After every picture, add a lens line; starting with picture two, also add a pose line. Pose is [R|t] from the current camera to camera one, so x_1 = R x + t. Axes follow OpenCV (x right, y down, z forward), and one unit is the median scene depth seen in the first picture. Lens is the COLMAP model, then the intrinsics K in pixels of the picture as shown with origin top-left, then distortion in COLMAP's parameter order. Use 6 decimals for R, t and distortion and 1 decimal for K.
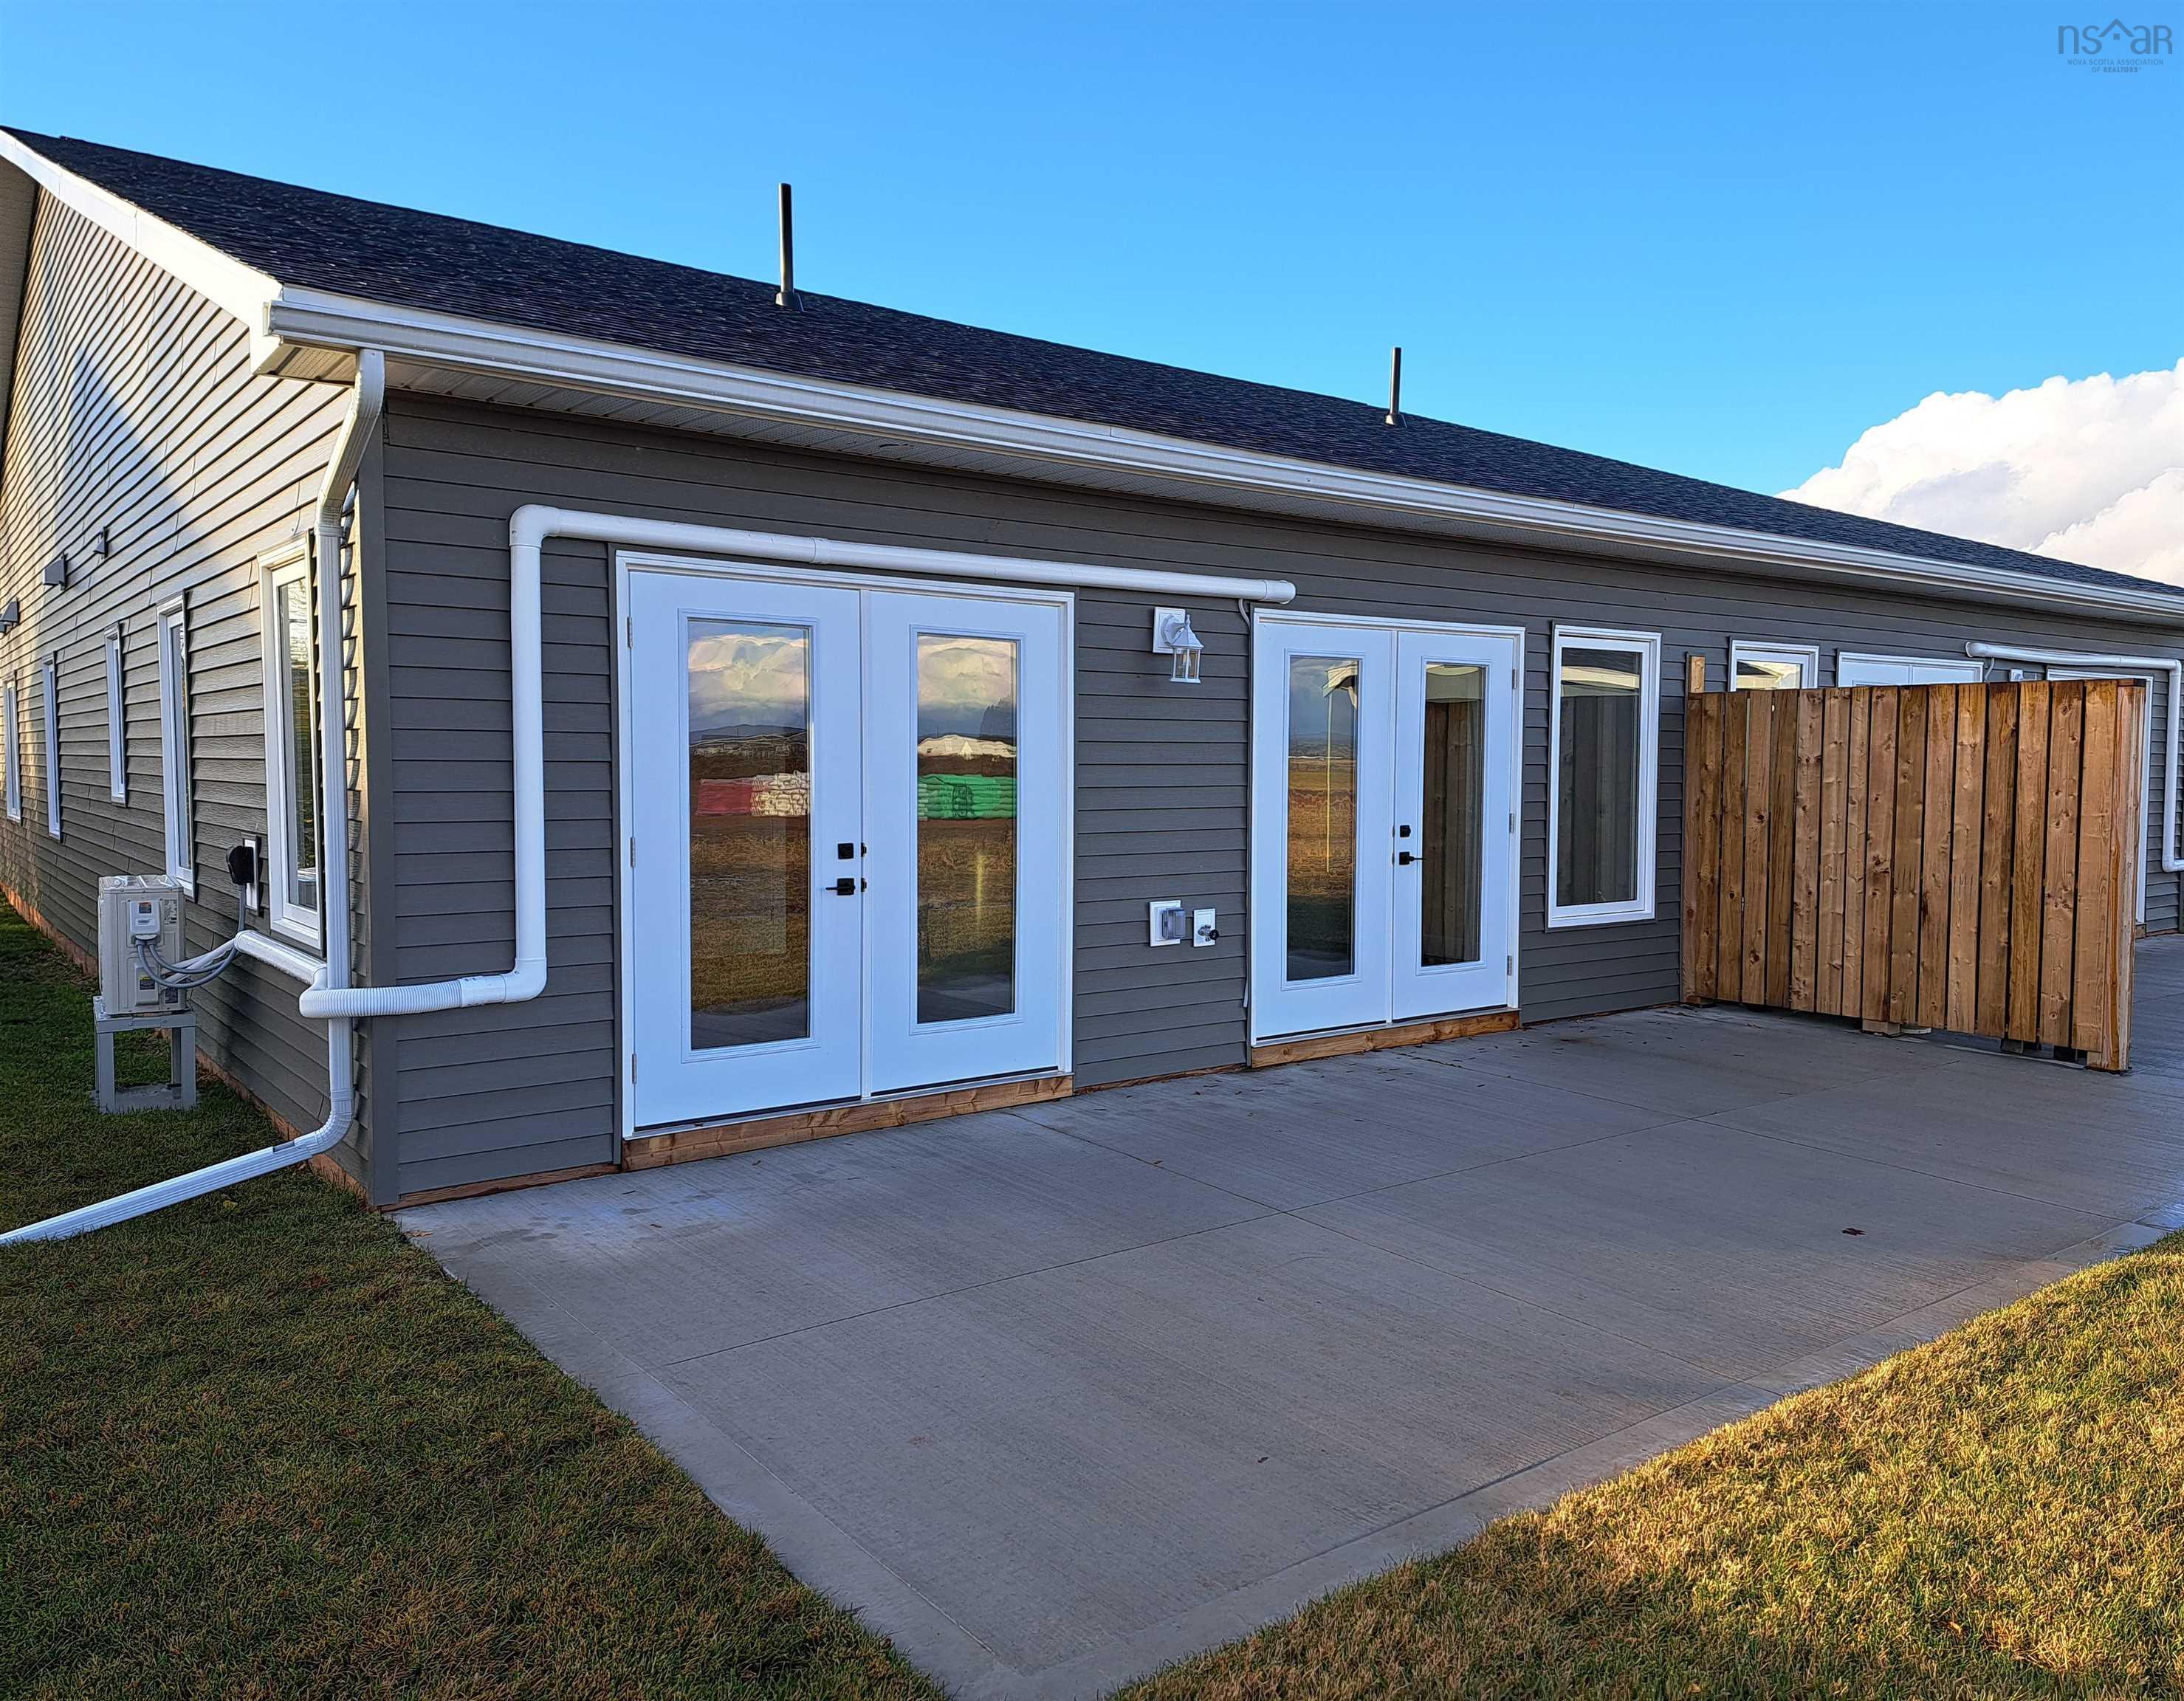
lens RADIAL K [[1648.7, 0, 1101.4], [0, 1648.7, 852.9], [0, 0, 1]] dist [0.063060, -0.019275]
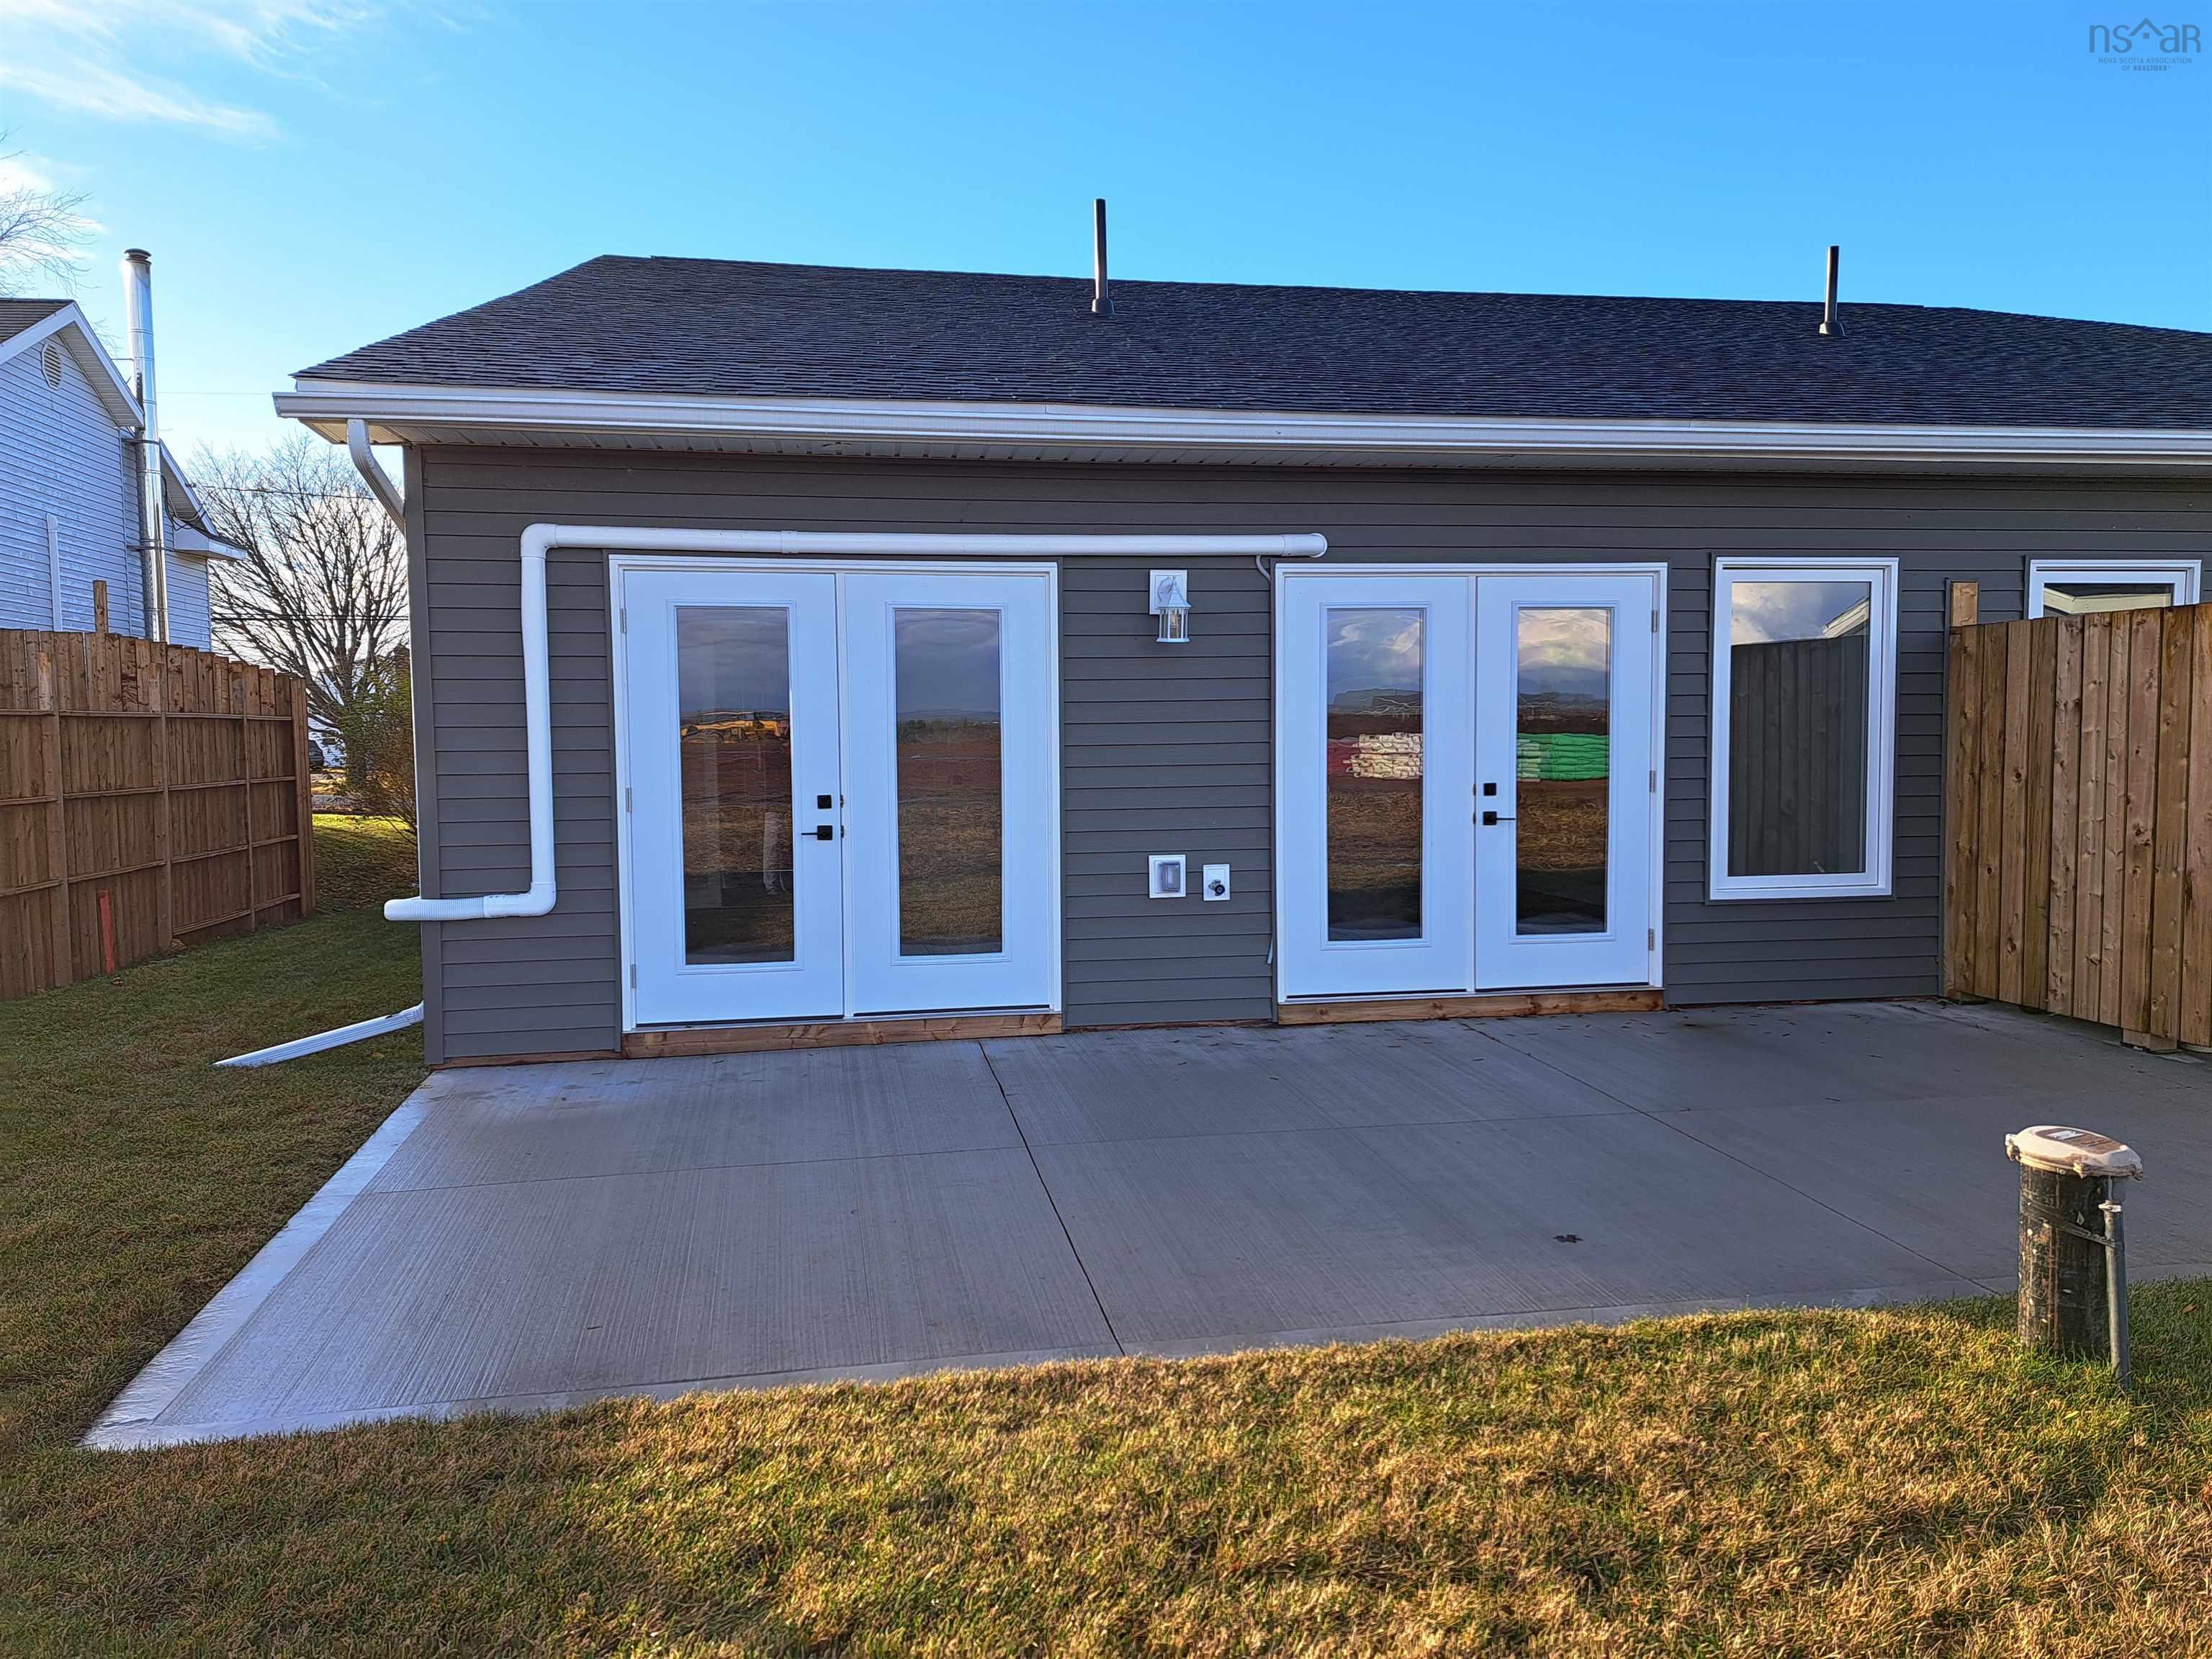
lens RADIAL K [[1602.1, 0, 1094.9], [0, 1602.1, 828.3], [0, 0, 1]] dist [0.070164, -0.041956]
pose [[0.876022, 0.017565, -0.481951, 0.476132], [-0.013602, 0.999839, 0.011714, 0.001626], [0.482079, -0.003706, 0.876120, 0.096168]]
